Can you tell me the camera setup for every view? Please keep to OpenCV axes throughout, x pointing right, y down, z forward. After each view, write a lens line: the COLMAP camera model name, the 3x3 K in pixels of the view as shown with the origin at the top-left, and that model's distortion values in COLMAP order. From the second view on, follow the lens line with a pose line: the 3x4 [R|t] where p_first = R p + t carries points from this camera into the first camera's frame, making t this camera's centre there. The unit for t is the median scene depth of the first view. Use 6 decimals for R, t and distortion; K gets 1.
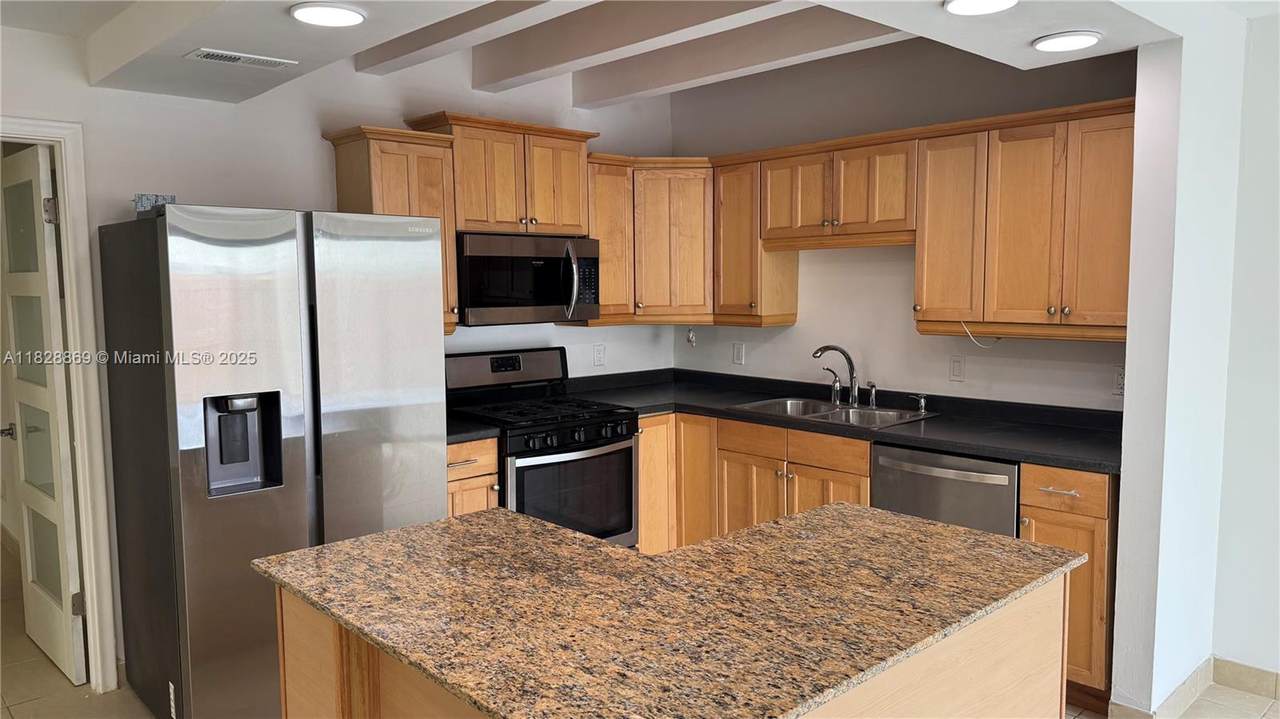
lens RADIAL K [[911.7, 0, 640.3], [0, 911.7, 364.1], [0, 0, 1]] dist [-0.000047, -0.001786]
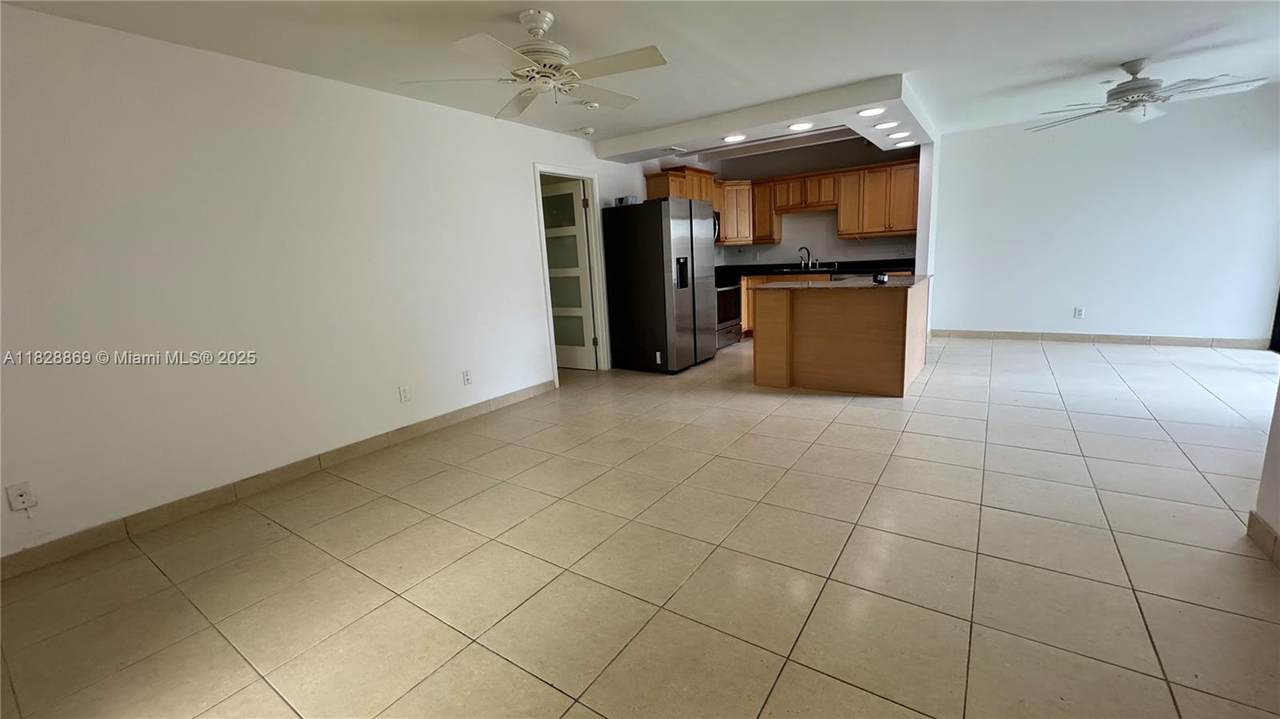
lens RADIAL K [[515.2, 0, 639.8], [0, 515.2, 351.8], [0, 0, 1]] dist [-0.000908, -0.000086]
pose [[0.975956, -0.082206, 0.201872, -0.685473], [0.063709, 0.993293, 0.096485, 0.124819], [-0.208450, -0.081304, 0.974648, -0.529006]]
